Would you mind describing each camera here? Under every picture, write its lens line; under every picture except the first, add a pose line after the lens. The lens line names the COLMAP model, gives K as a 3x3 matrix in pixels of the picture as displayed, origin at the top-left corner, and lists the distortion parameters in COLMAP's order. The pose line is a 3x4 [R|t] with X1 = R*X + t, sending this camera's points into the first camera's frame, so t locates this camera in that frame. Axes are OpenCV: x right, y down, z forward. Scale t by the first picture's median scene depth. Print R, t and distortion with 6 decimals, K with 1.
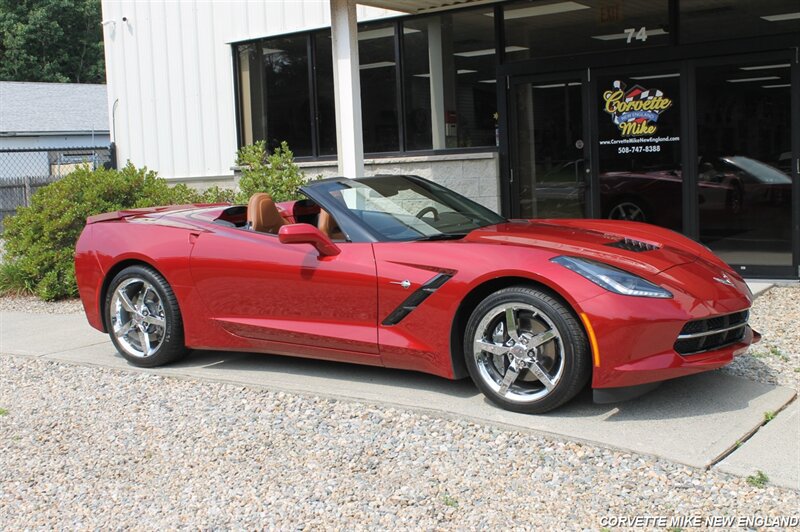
lens RADIAL K [[982.4, 0, 400.0], [0, 982.4, 266.0], [0, 0, 1]] dist [-0.101070, 0.178213]
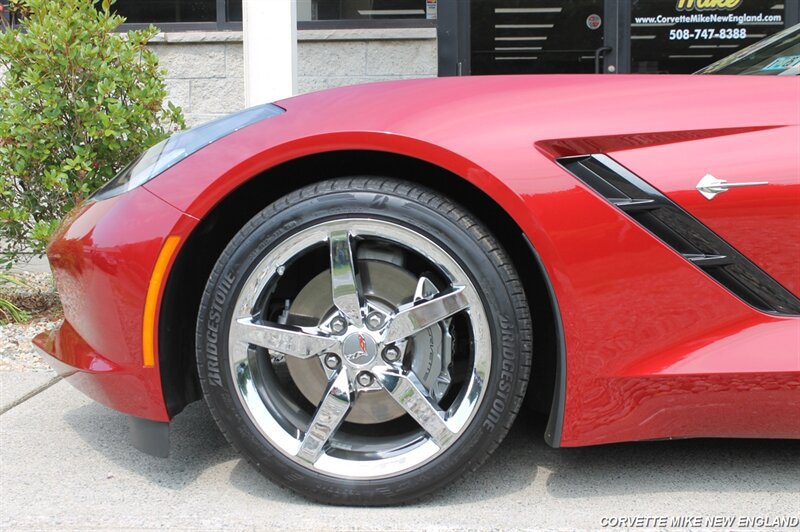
lens RADIAL K [[1218.2, 0, 400.0], [0, 1218.2, 266.0], [0, 0, 1]] dist [-0.030764, 0.016811]
pose [[0.854323, -0.014415, 0.519543, -0.295752], [0.019897, 0.999790, -0.004978, 0.020005], [-0.519362, 0.014591, 0.854430, 0.475415]]
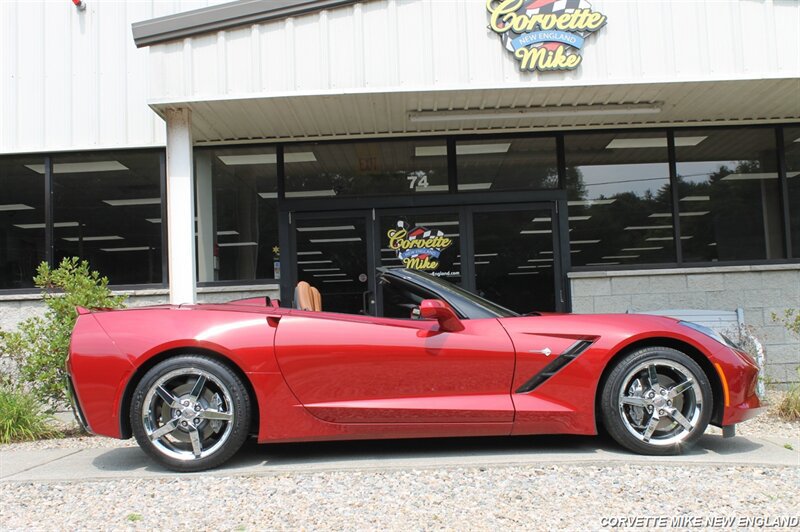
lens RADIAL K [[982.4, 0, 400.0], [0, 982.4, 266.0], [0, 0, 1]] dist [-0.101070, 0.178213]
pose [[0.822022, 0.052177, 0.567060, -0.415339], [0.059789, 0.982382, -0.177064, 0.059733], [-0.566308, 0.179454, 0.804420, 0.107558]]
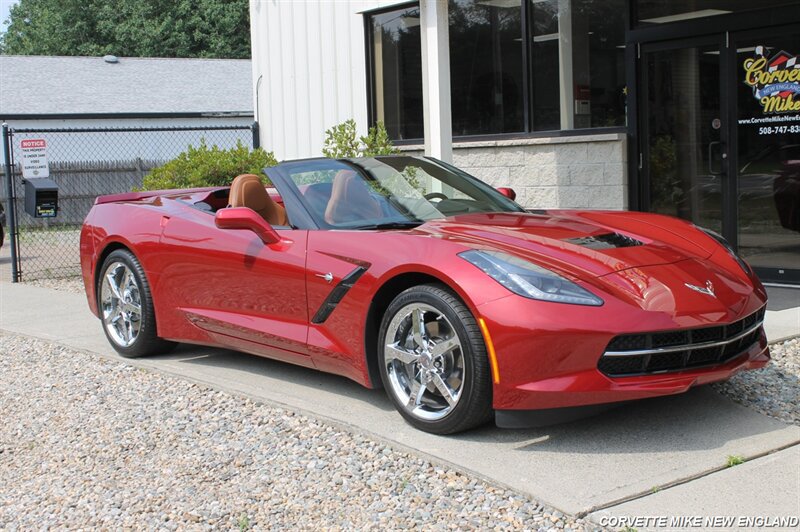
lens RADIAL K [[1093.3, 0, 400.0], [0, 1093.3, 266.0], [0, 0, 1]] dist [-0.063163, 0.133438]
pose [[0.963862, 0.035436, -0.264033, 0.180392], [-0.034811, 0.999369, 0.007046, -0.000583], [0.264116, 0.002400, 0.964488, 0.037465]]
